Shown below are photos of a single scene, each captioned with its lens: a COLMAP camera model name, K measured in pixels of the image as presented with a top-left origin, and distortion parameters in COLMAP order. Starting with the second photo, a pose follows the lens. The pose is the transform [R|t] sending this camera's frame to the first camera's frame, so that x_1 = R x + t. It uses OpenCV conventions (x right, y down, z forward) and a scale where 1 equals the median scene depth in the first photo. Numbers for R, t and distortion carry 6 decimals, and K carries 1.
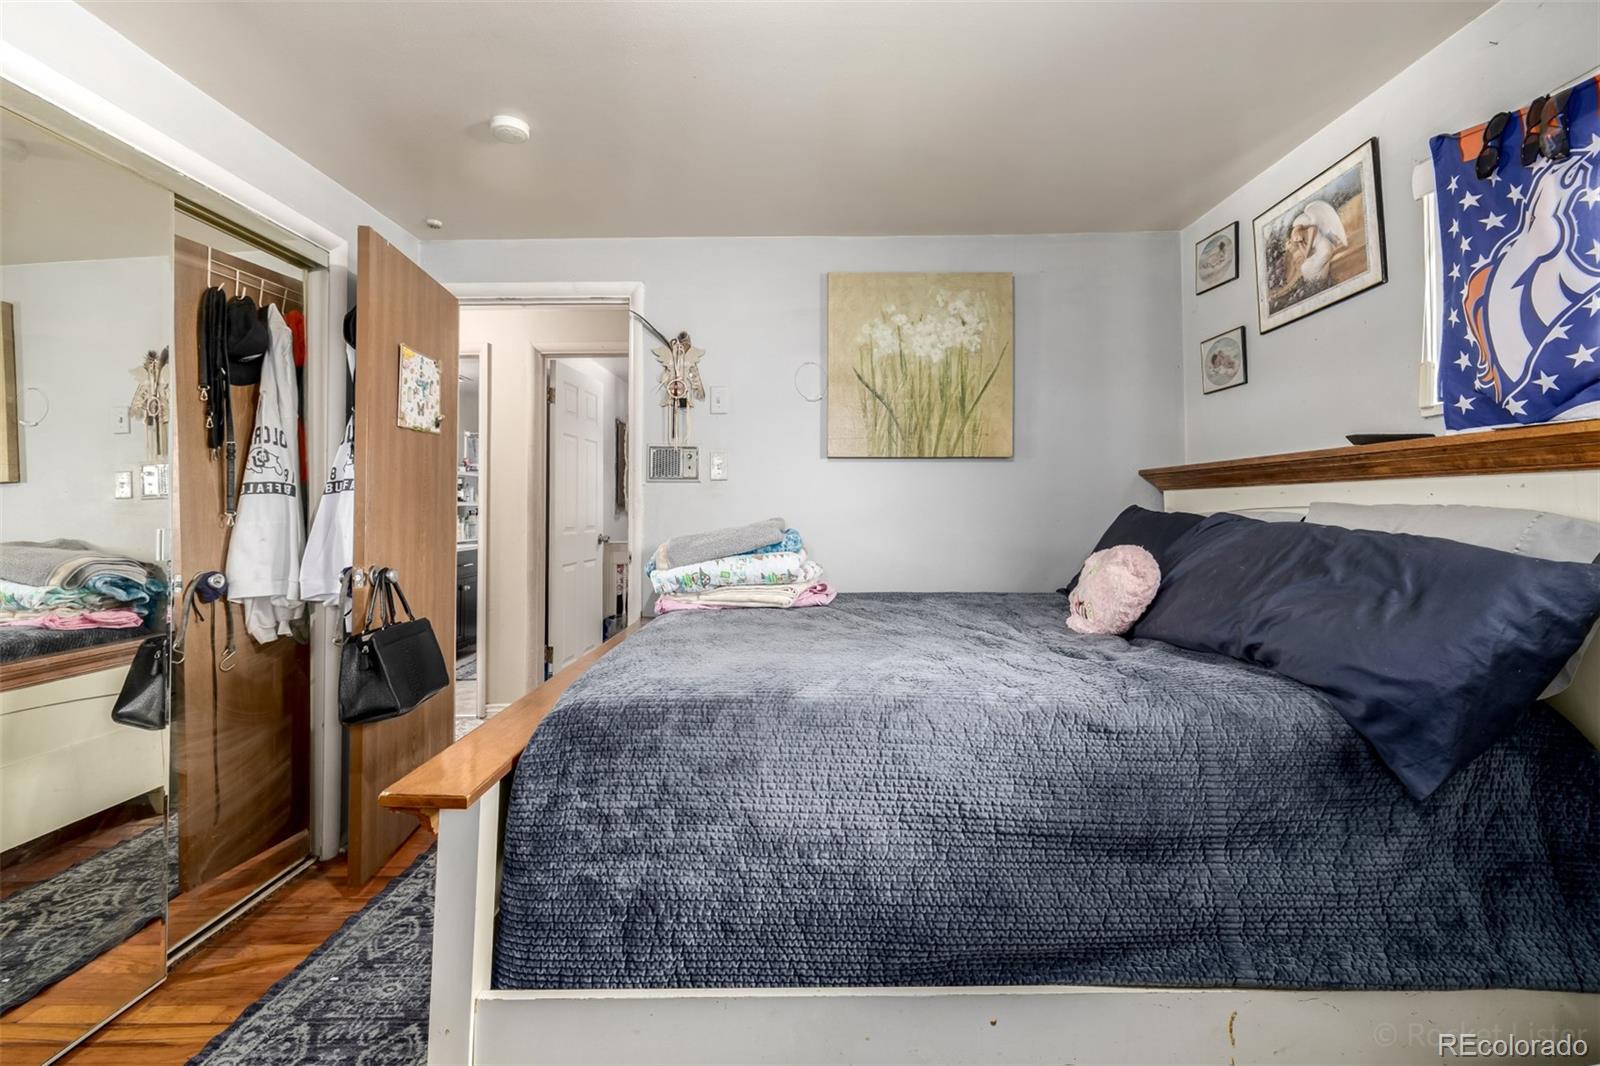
lens RADIAL K [[671.8, 0, 797.8], [0, 671.8, 523.4], [0, 0, 1]] dist [0.000152, 0.000087]
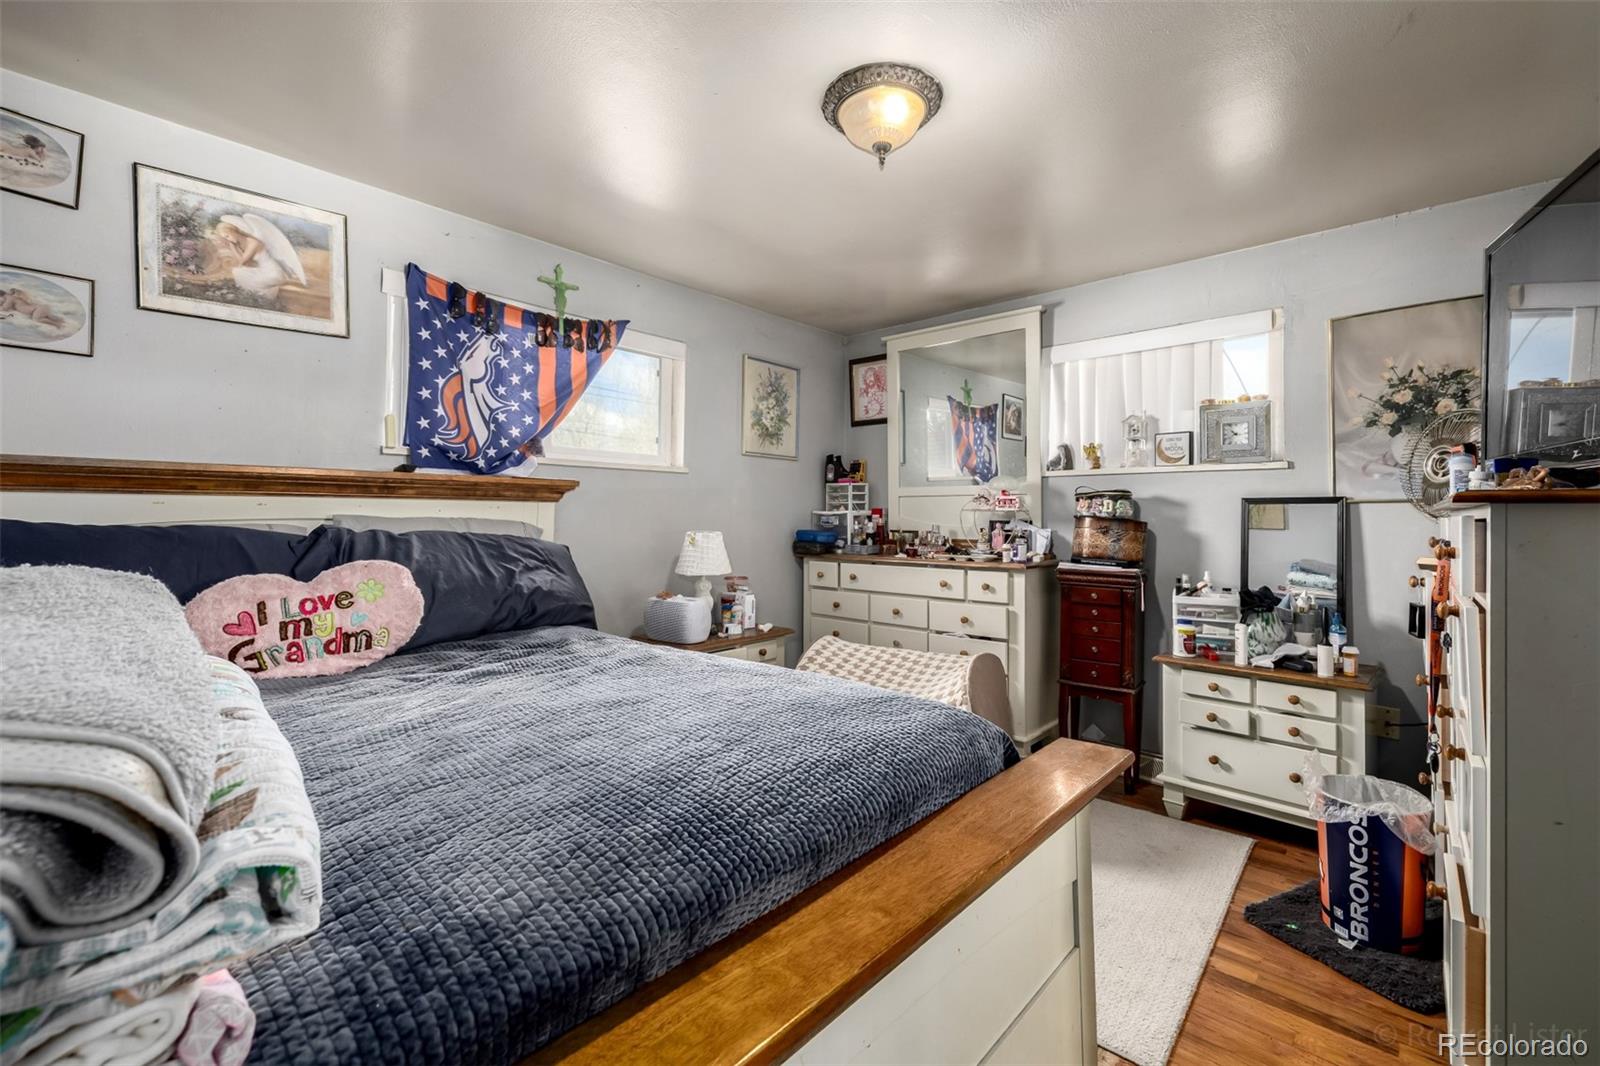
lens RADIAL K [[671.8, 0, 797.8], [0, 671.8, 523.4], [0, 0, 1]] dist [0.000152, 0.000087]
pose [[-0.743546, -0.004735, 0.668668, -0.499876], [0.018093, 0.999466, 0.027196, -0.032647], [-0.668440, 0.032320, -0.743064, 1.210002]]
